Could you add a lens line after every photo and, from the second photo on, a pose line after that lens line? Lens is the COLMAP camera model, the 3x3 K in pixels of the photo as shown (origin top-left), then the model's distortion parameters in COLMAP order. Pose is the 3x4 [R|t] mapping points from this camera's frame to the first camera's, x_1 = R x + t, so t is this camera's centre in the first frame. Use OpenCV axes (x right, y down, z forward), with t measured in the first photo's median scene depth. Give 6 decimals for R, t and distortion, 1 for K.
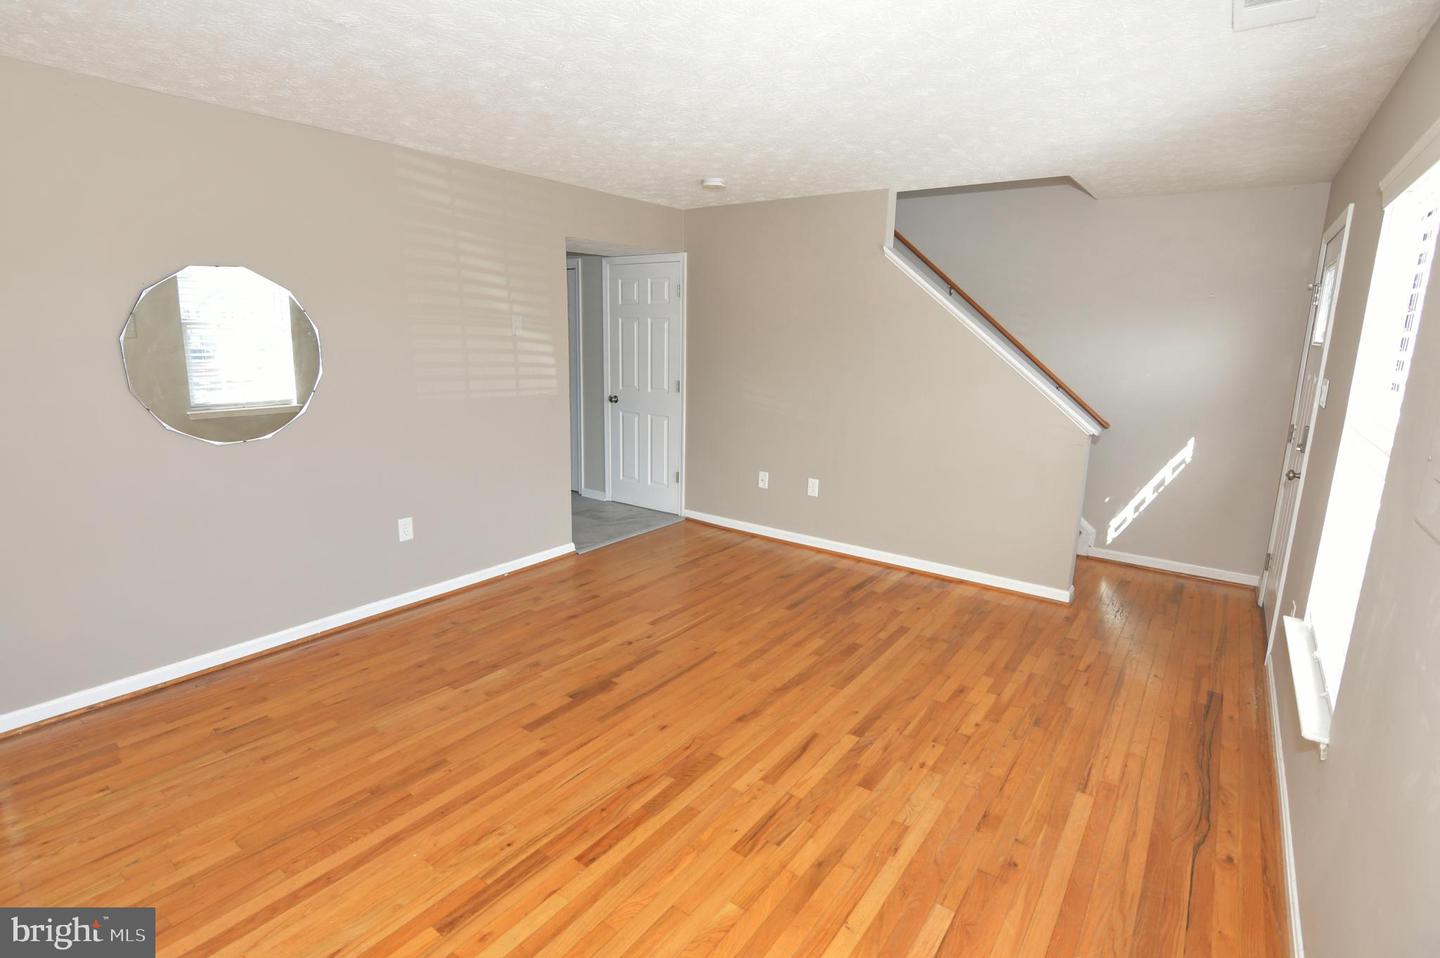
lens RADIAL K [[699.9, 0, 716.9], [0, 699.9, 467.3], [0, 0, 1]] dist [-0.033283, 0.009875]
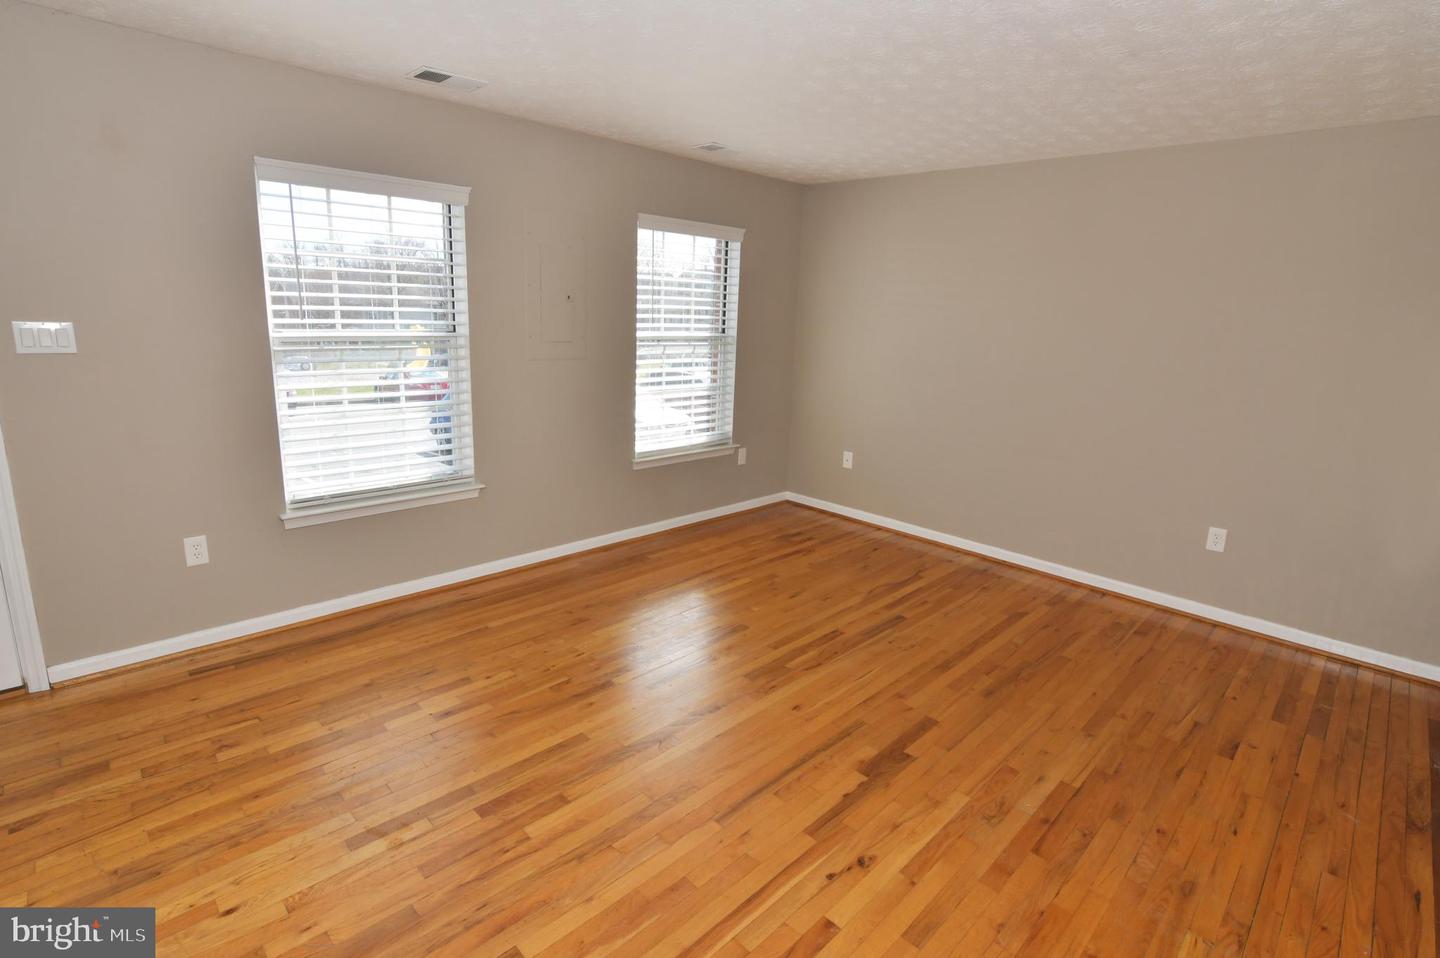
lens RADIAL K [[699.9, 0, 716.9], [0, 699.9, 467.3], [0, 0, 1]] dist [-0.033283, 0.009875]
pose [[-0.986570, -0.090250, 0.136138, -0.062438], [-0.026532, 0.910964, 0.411633, -0.309121], [-0.161167, 0.402493, -0.901124, 1.574365]]
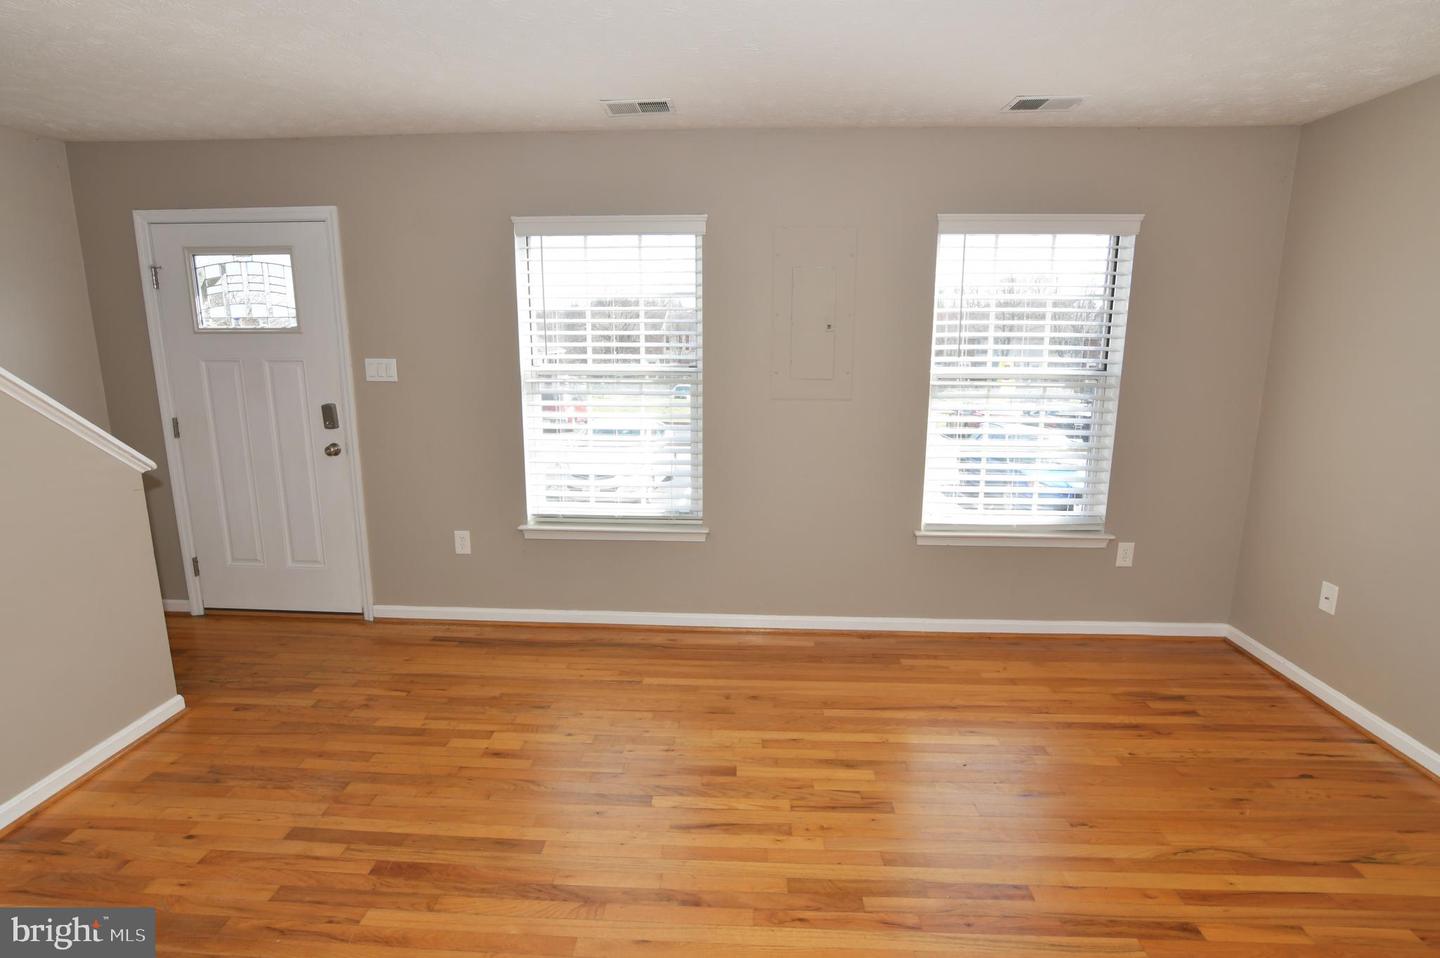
lens RADIAL K [[699.9, 0, 716.9], [0, 699.9, 467.3], [0, 0, 1]] dist [-0.033283, 0.009875]
pose [[-0.550400, -0.183128, 0.814570, -0.407397], [0.152808, 0.937072, 0.313920, -0.221028], [-0.820798, 0.297255, -0.487781, 1.074599]]
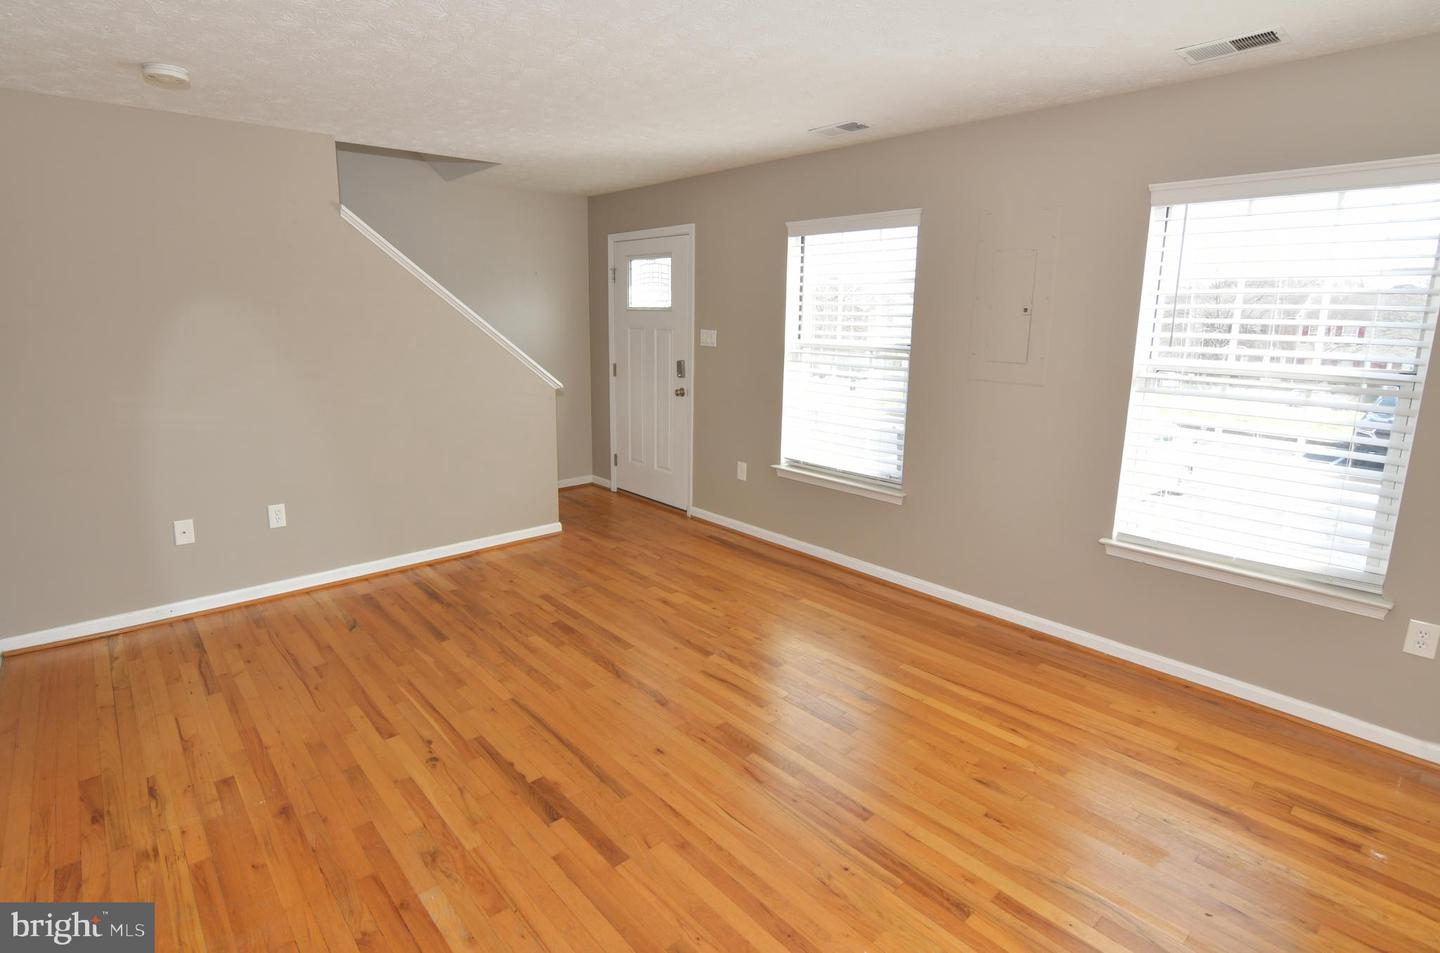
lens RADIAL K [[718.7, 0, 696.1], [0, 718.7, 450.2], [0, 0, 1]] dist [-0.037710, 0.012102]
pose [[0.216102, -0.207032, 0.954169, -0.766399], [0.189572, 0.967560, 0.167003, -0.130934], [-0.957790, 0.144794, 0.248339, 0.591880]]
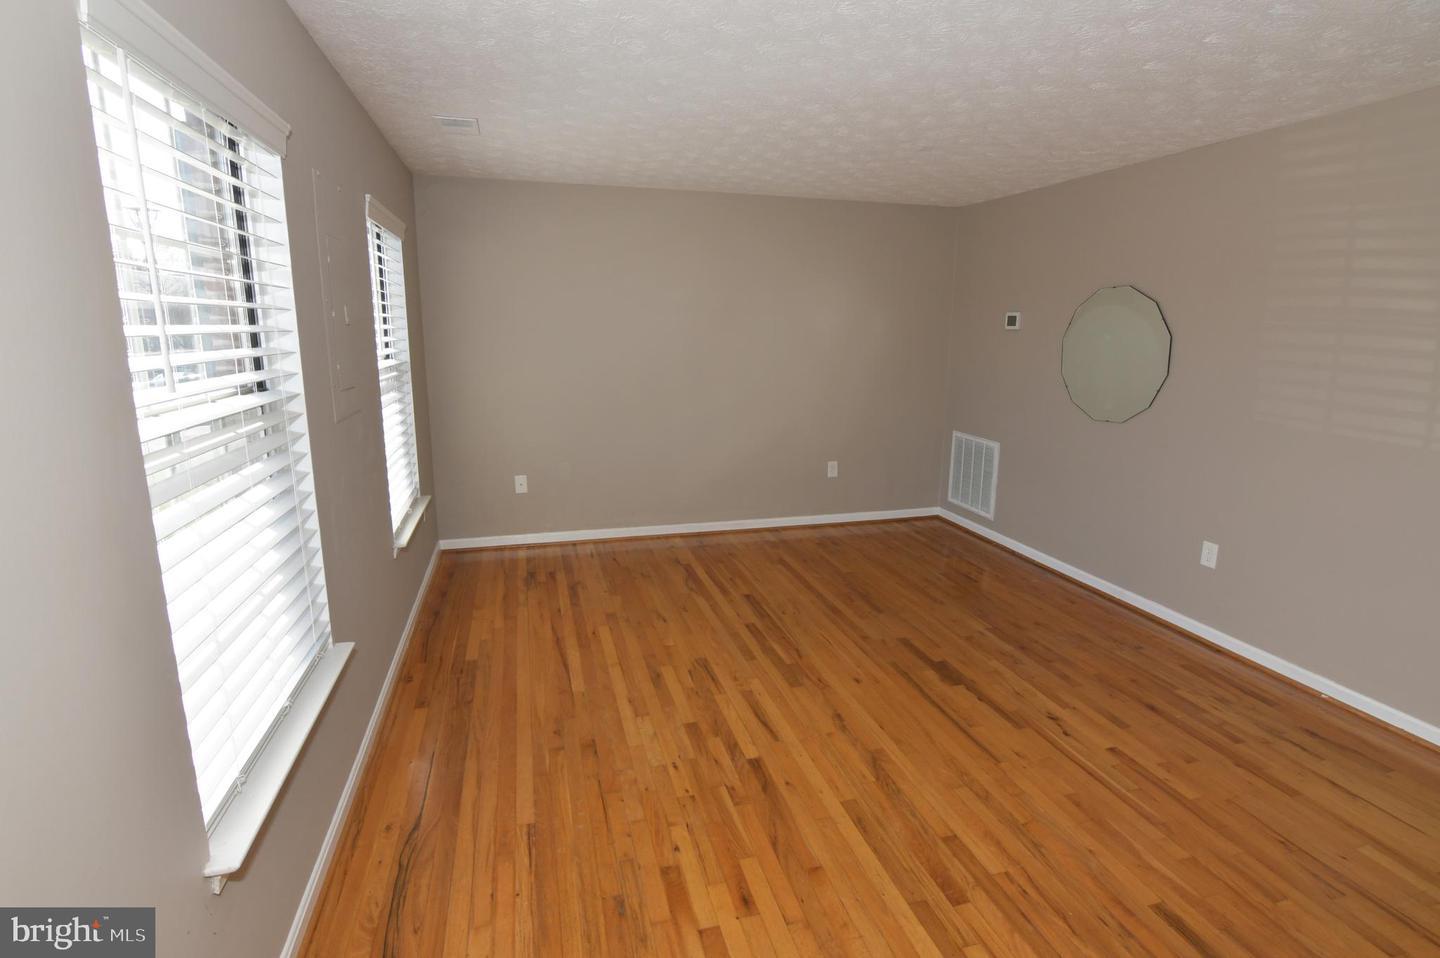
lens RADIAL K [[699.9, 0, 716.9], [0, 699.9, 467.3], [0, 0, 1]] dist [-0.033283, 0.009875]
pose [[-0.618033, 0.131512, -0.775074, 0.783328], [-0.174717, 0.938275, 0.298520, -0.215411], [0.766492, 0.319913, -0.556908, 1.185802]]
